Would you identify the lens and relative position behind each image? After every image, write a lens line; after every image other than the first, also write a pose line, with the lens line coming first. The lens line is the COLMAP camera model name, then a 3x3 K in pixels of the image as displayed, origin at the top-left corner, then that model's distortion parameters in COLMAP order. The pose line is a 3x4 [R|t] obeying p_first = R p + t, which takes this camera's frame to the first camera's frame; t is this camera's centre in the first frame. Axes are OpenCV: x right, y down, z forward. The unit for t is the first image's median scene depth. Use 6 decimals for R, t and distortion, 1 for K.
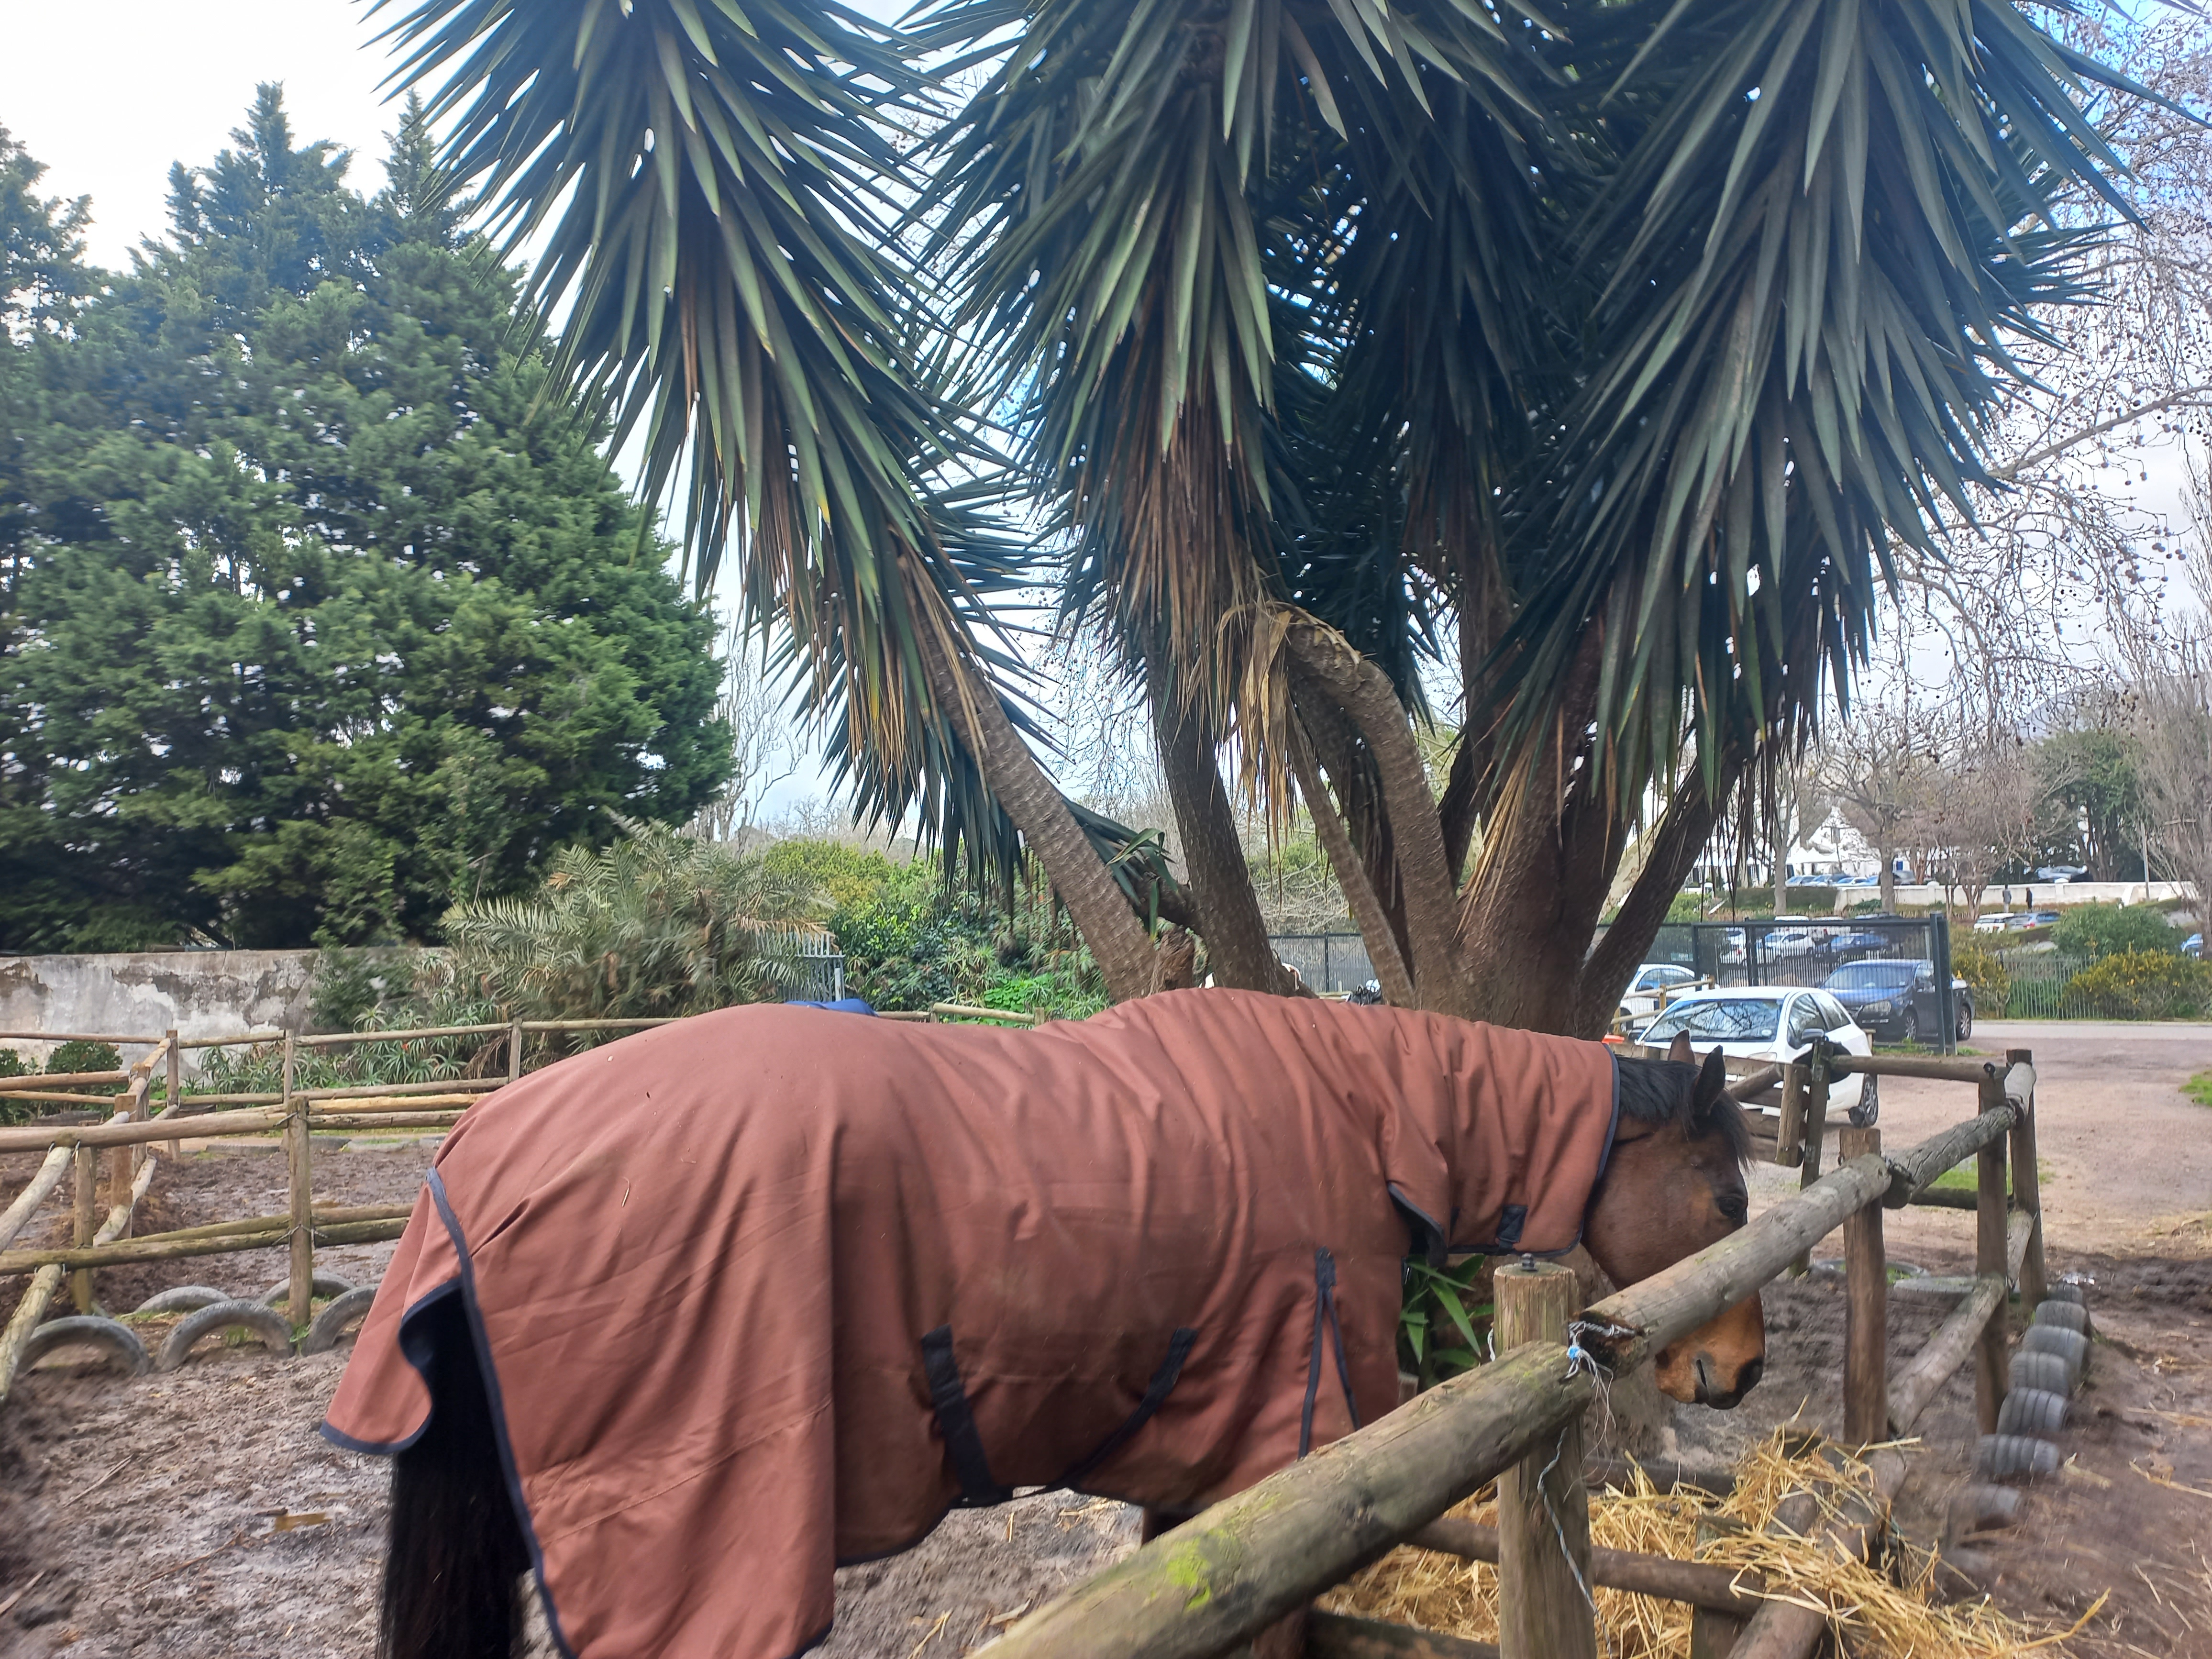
lens RADIAL K [[1564.5, 0, 1103.8], [0, 1564.5, 822.3], [0, 0, 1]] dist [0.026238, 0.014524]
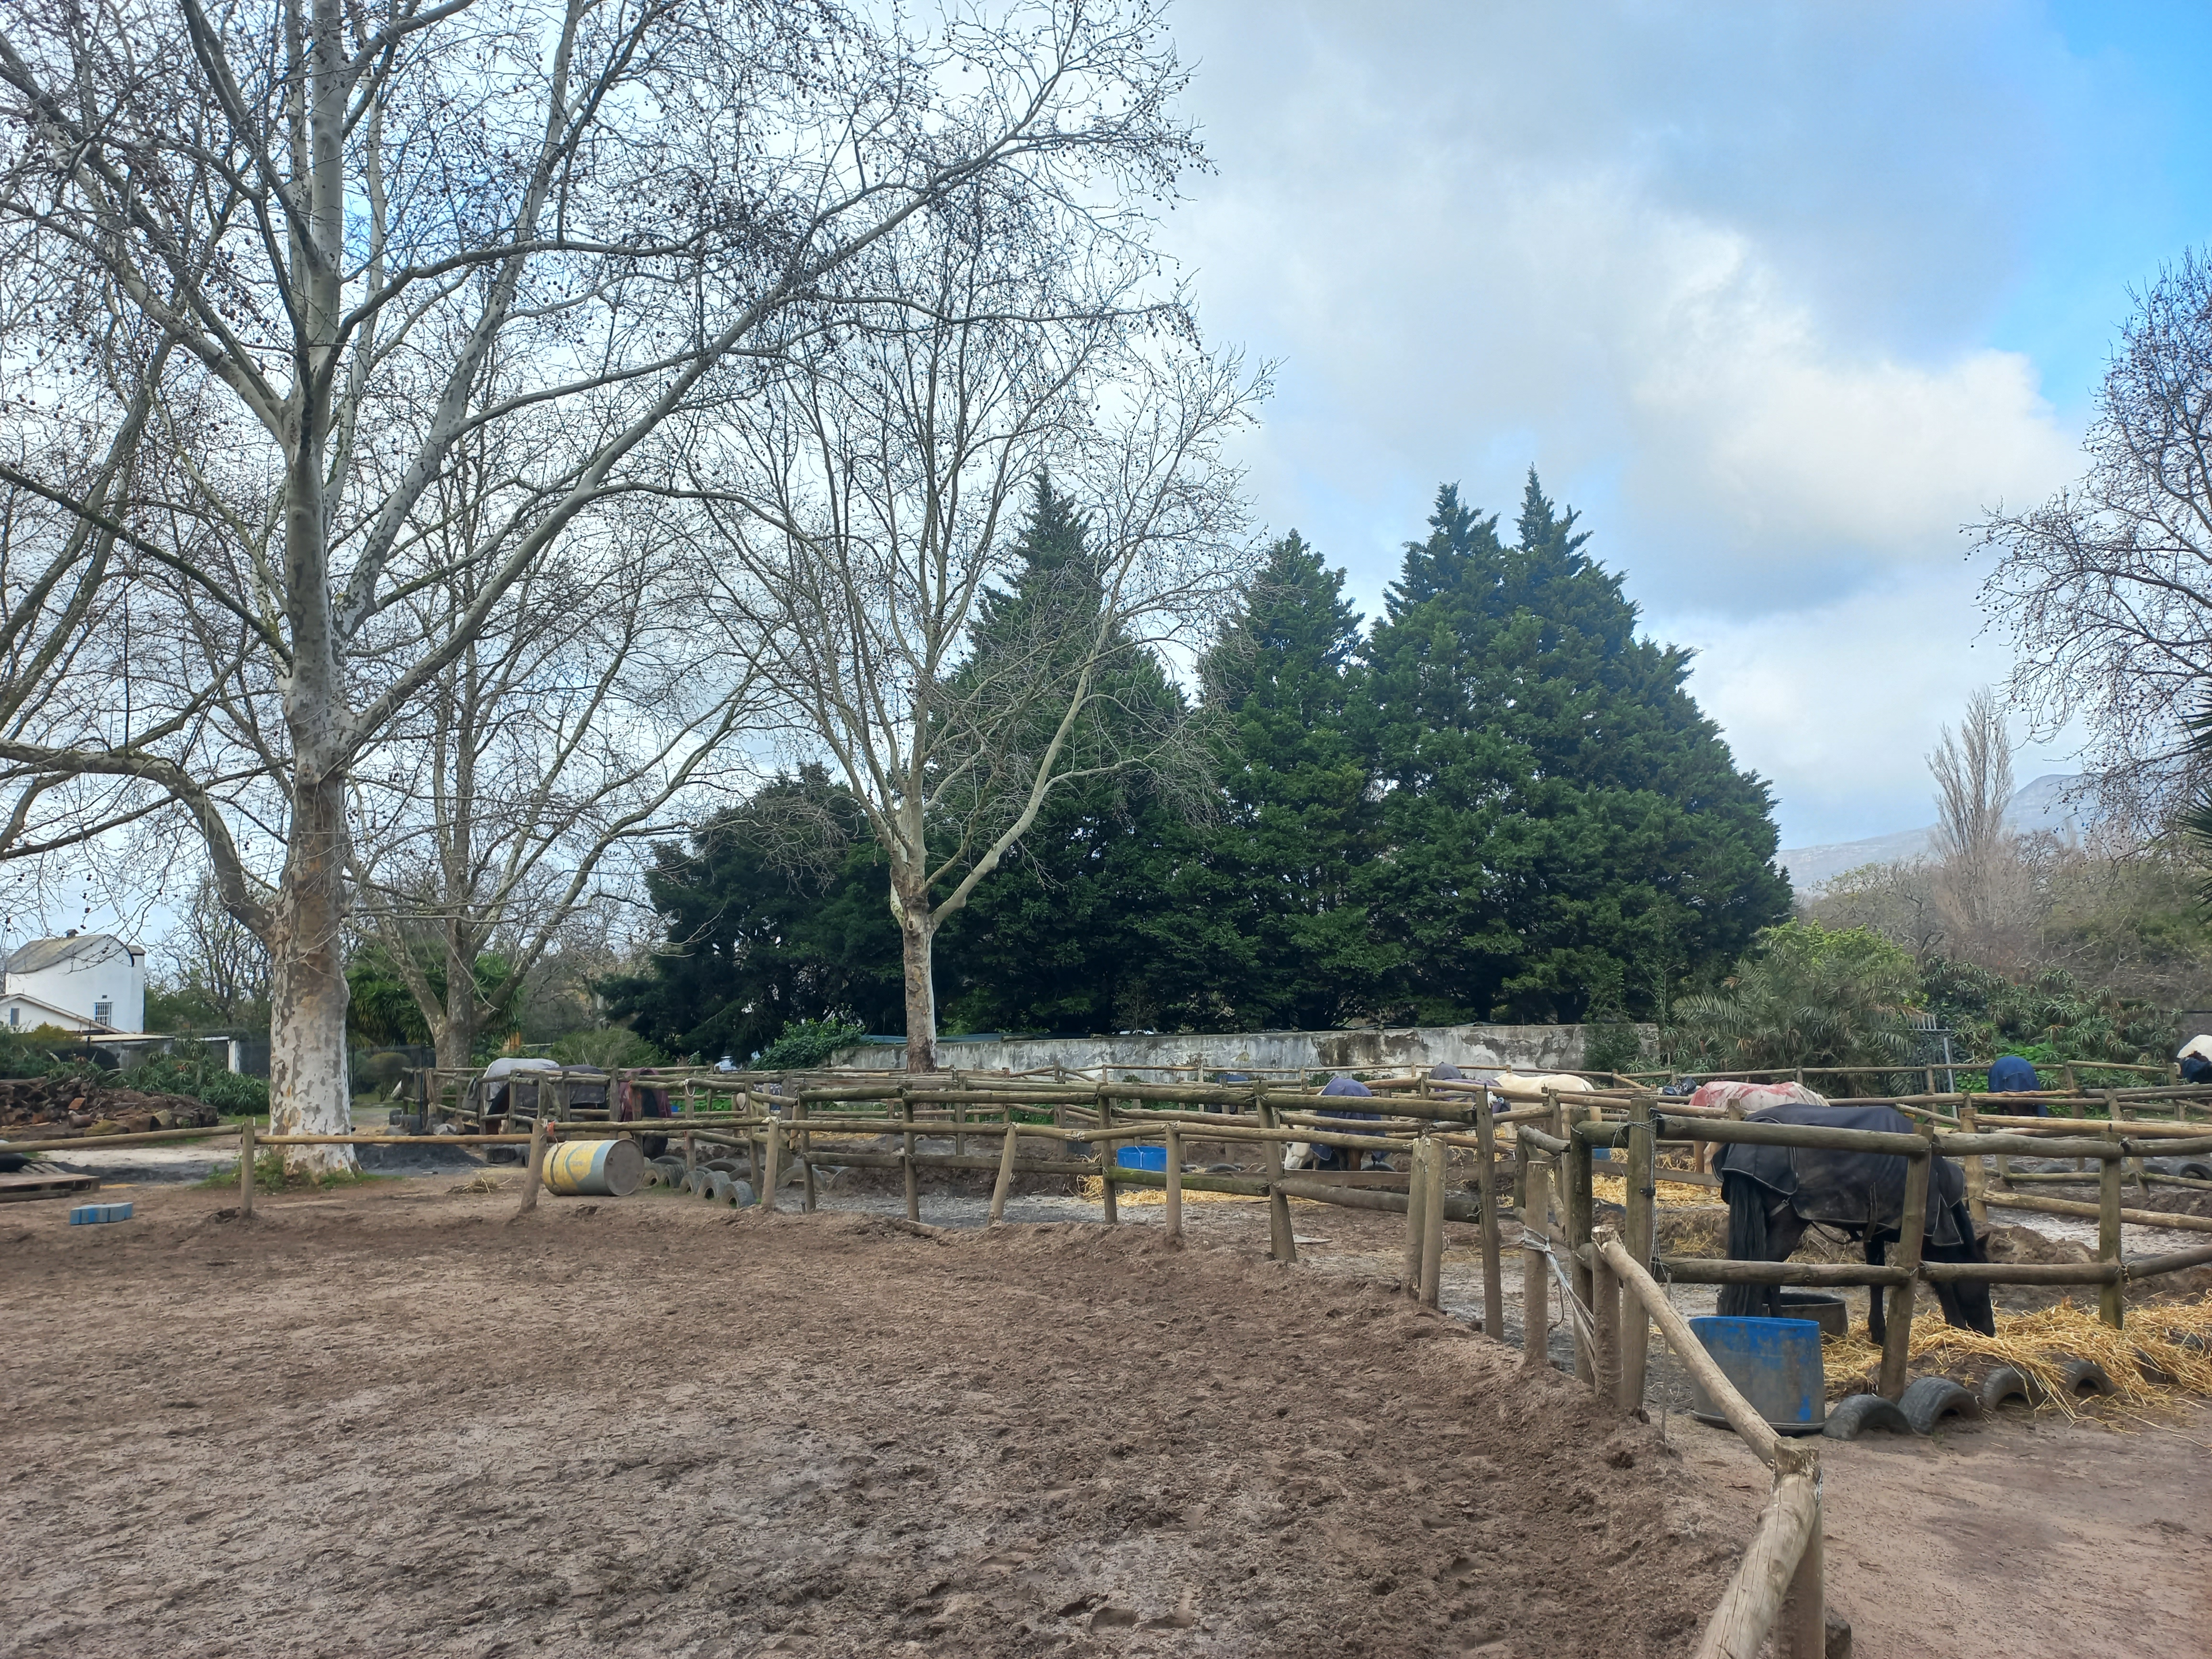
lens RADIAL K [[1609.1, 0, 1126.0], [0, 1609.1, 839.9], [0, 0, 1]] dist [0.019533, -0.002817]
pose [[0.919547, -0.047523, -0.390096, -0.262671], [0.034477, 0.998589, -0.040382, -0.062404], [0.391464, 0.023684, 0.919888, -0.763721]]
